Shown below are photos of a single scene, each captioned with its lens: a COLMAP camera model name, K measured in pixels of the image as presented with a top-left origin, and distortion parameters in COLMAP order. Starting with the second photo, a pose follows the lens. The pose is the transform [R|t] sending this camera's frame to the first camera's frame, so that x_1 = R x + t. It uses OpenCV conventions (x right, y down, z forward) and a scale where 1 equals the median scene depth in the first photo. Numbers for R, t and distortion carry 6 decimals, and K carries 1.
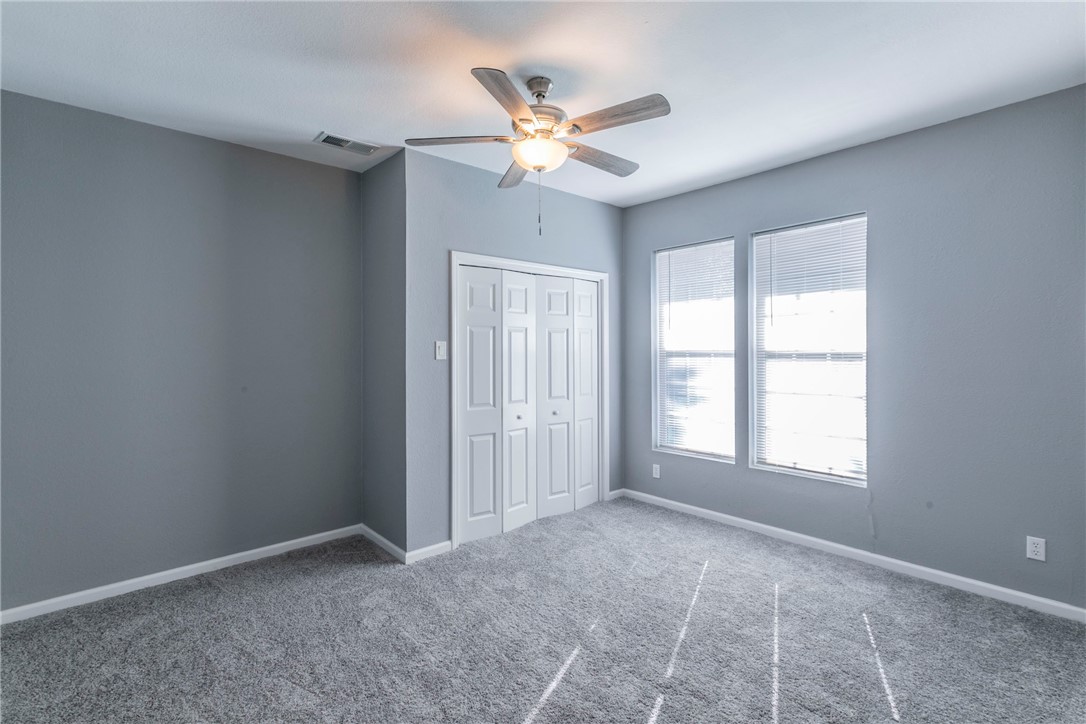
lens RADIAL K [[497.7, 0, 543.5], [0, 497.7, 332.5], [0, 0, 1]] dist [0.001374, 0.000356]
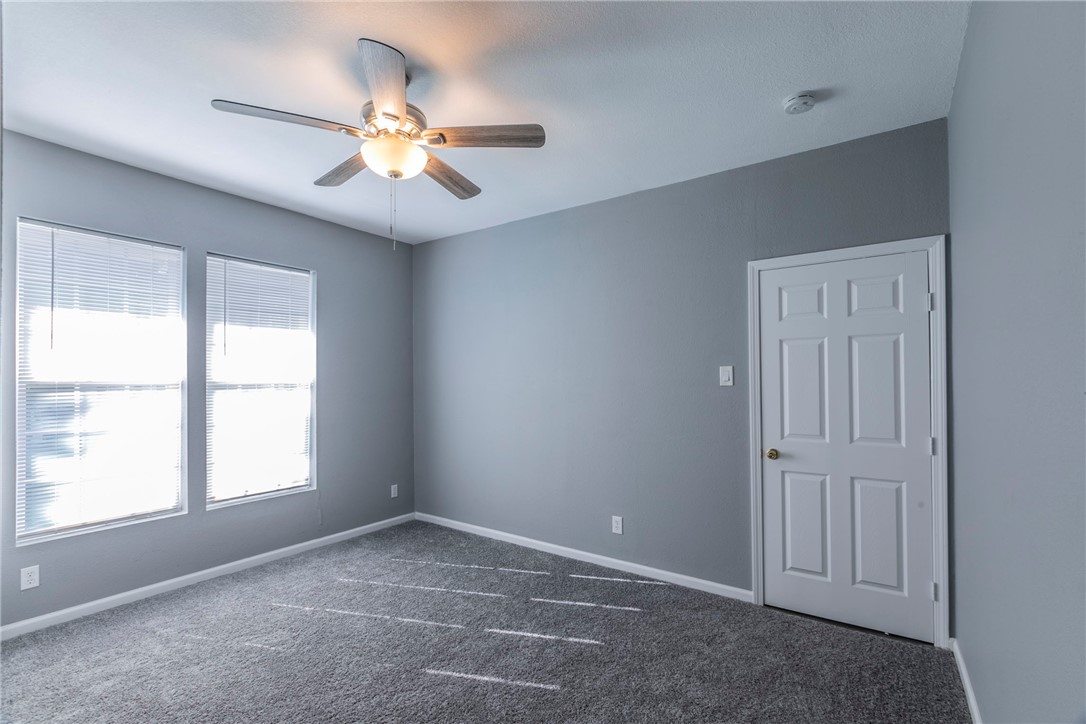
lens RADIAL K [[485.2, 0, 543.0], [0, 485.2, 362.0], [0, 0, 1]] dist [0.000797, 0.000109]
pose [[-0.221662, 0.036995, 0.974422, -0.601249], [-0.033527, 0.998400, -0.045532, 0.021825], [-0.974547, -0.042762, -0.220067, 0.621915]]
